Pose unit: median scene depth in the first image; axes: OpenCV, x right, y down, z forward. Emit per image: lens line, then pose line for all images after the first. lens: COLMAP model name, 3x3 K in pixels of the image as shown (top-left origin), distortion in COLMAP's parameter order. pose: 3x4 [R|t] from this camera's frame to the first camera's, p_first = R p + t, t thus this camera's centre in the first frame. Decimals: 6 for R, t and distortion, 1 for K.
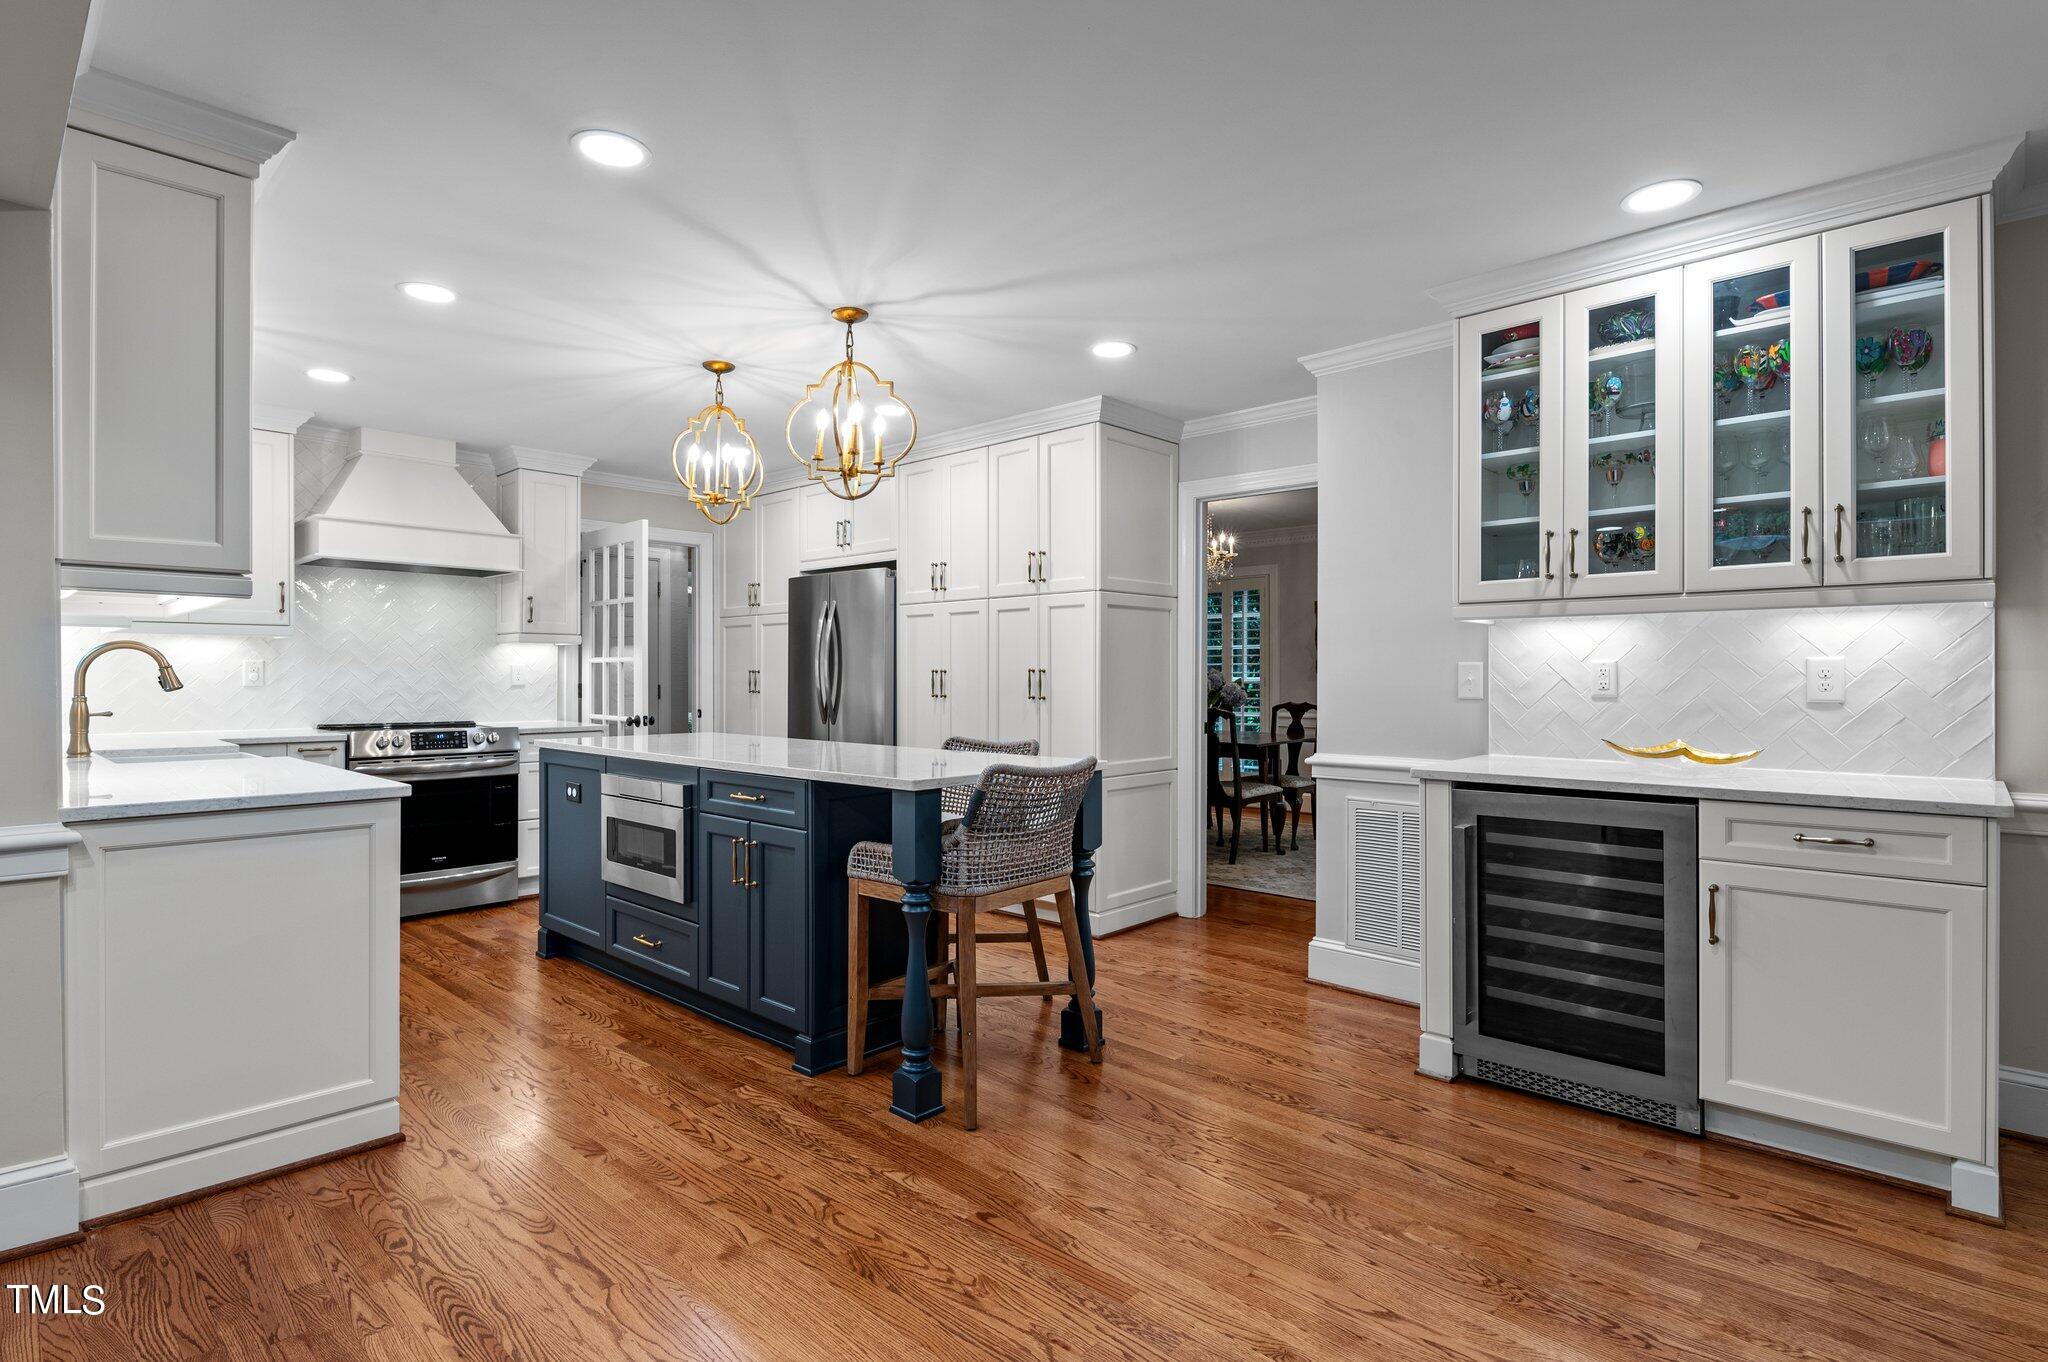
lens RADIAL K [[1010.6, 0, 1022.4], [0, 1010.6, 679.1], [0, 0, 1]] dist [-0.000109, 0.000007]
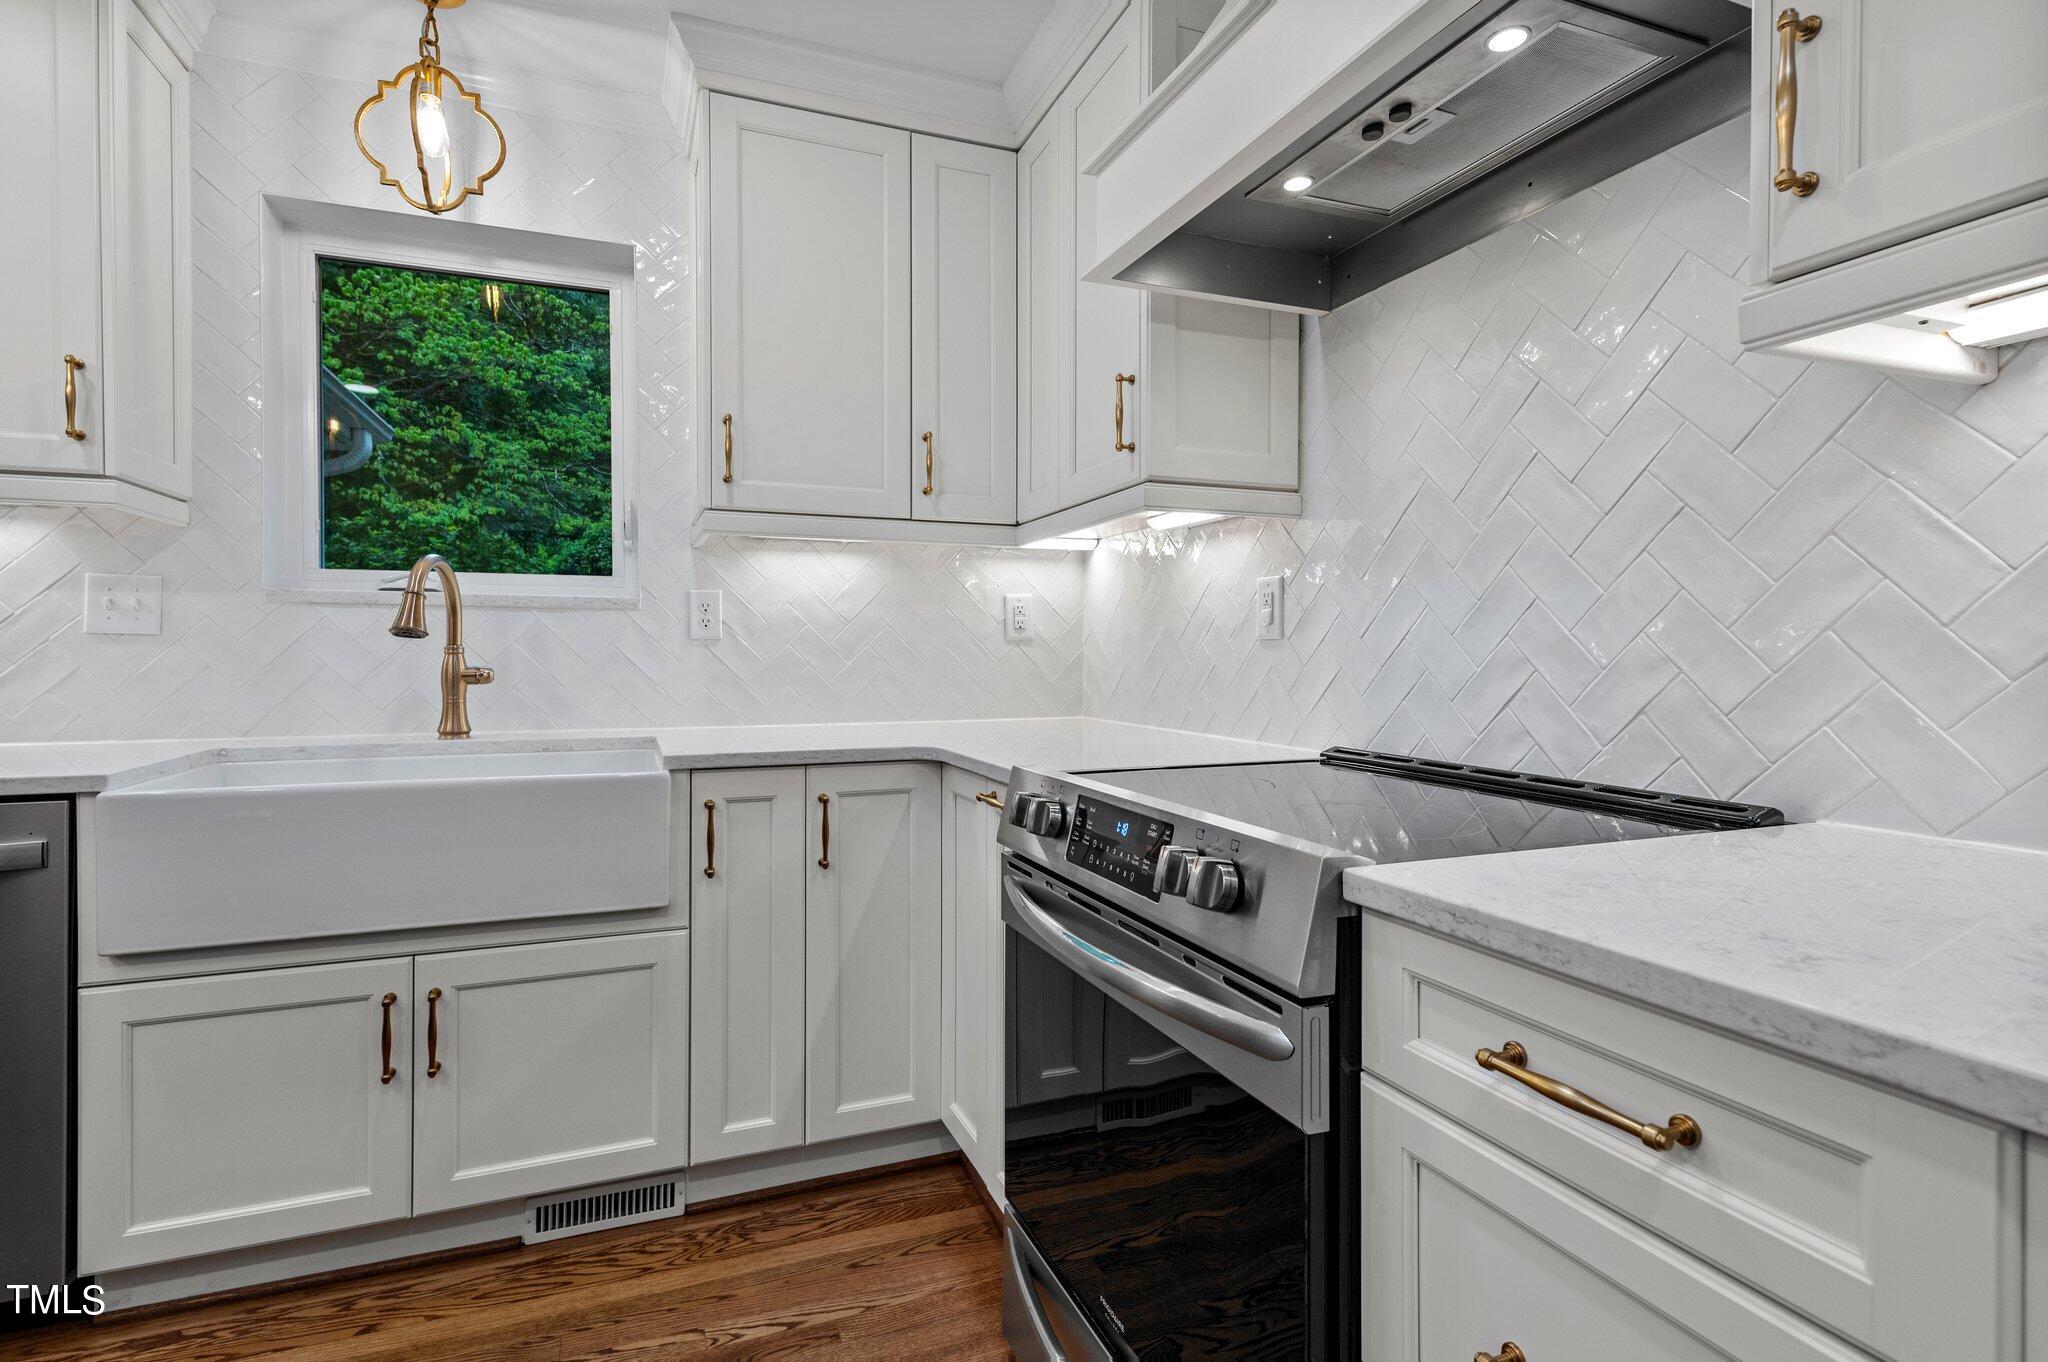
lens RADIAL K [[1010.6, 0, 1023.7], [0, 1010.6, 669.1], [0, 0, 1]] dist [-0.000109, 0.000007]
pose [[-0.434629, 0.013626, -0.900506, -0.232762], [-0.000337, 0.999883, 0.015293, 0.008482], [0.900609, 0.006950, -0.434574, 0.744605]]
